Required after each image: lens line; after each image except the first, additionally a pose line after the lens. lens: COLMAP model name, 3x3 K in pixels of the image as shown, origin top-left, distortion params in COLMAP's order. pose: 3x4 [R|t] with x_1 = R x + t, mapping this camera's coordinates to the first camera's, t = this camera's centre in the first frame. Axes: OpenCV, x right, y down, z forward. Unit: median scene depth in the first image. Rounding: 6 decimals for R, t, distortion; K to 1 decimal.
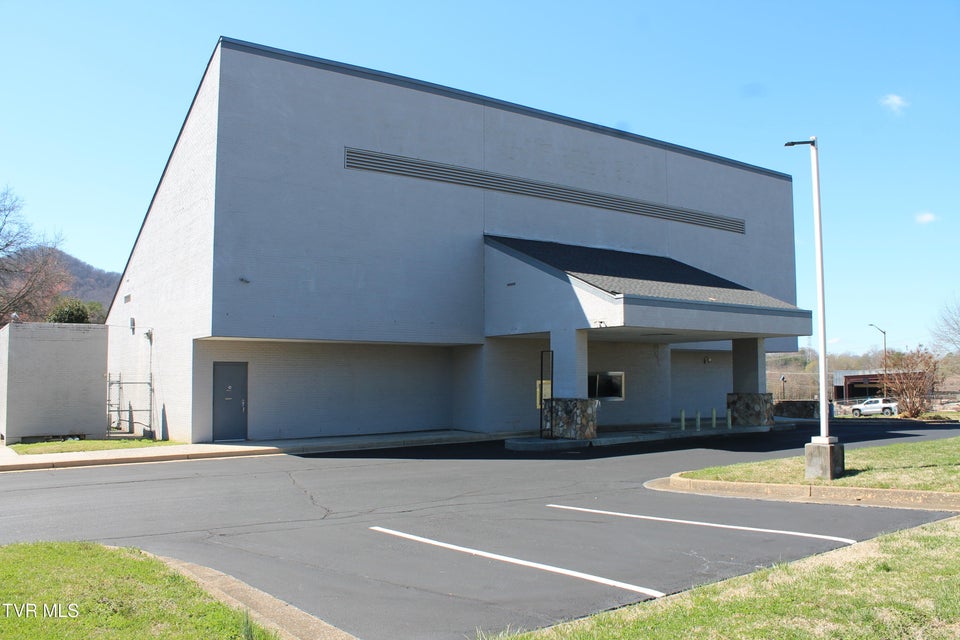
lens RADIAL K [[797.6, 0, 480.0], [0, 797.6, 320.0], [0, 0, 1]] dist [-0.160236, 0.141146]
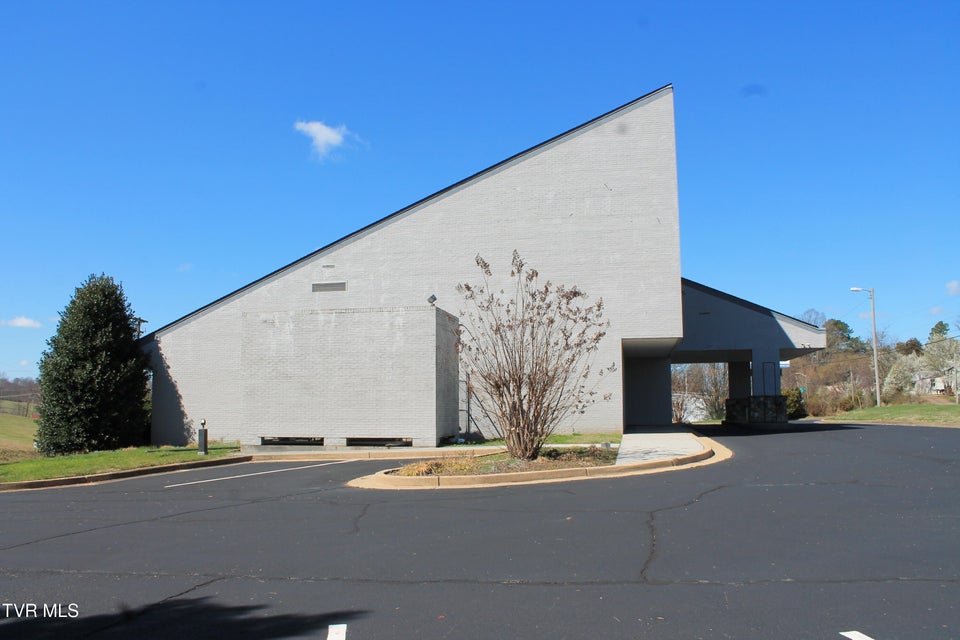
lens RADIAL K [[875.8, 0, 480.2], [0, 875.8, 350.1], [0, 0, 1]] dist [-0.111838, -0.000411]
pose [[0.683995, 0.056059, 0.727329, -1.350777], [-0.041186, 0.998420, -0.038222, 0.093869], [-0.728323, -0.003812, 0.685223, 0.289354]]
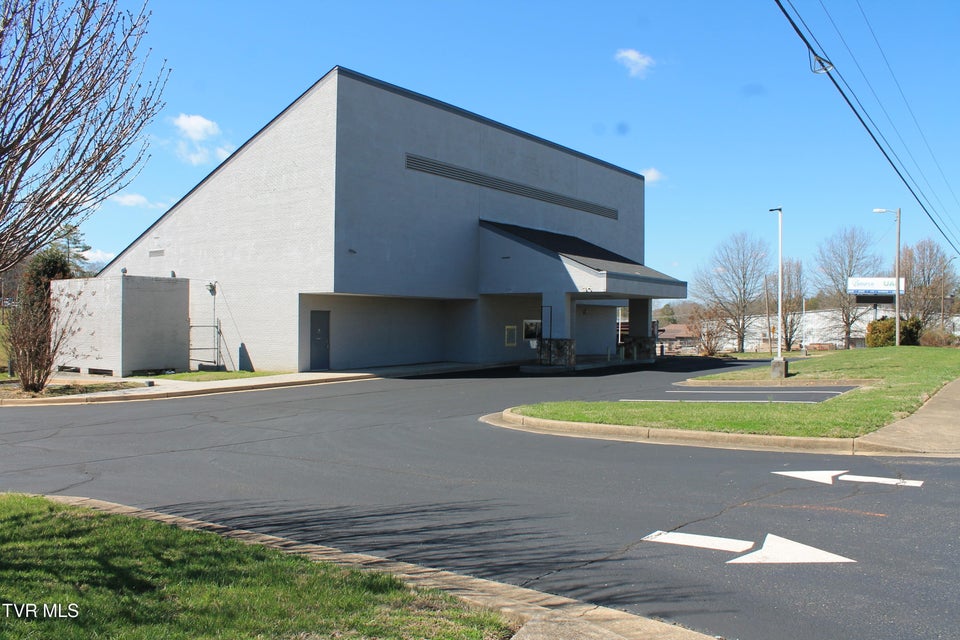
lens RADIAL K [[797.6, 0, 480.0], [0, 797.6, 320.0], [0, 0, 1]] dist [-0.160236, 0.141146]
pose [[0.945665, 0.011630, 0.324934, -0.486261], [-0.034397, 0.997331, 0.064410, -0.025556], [-0.323317, -0.072087, 0.943541, -0.337621]]
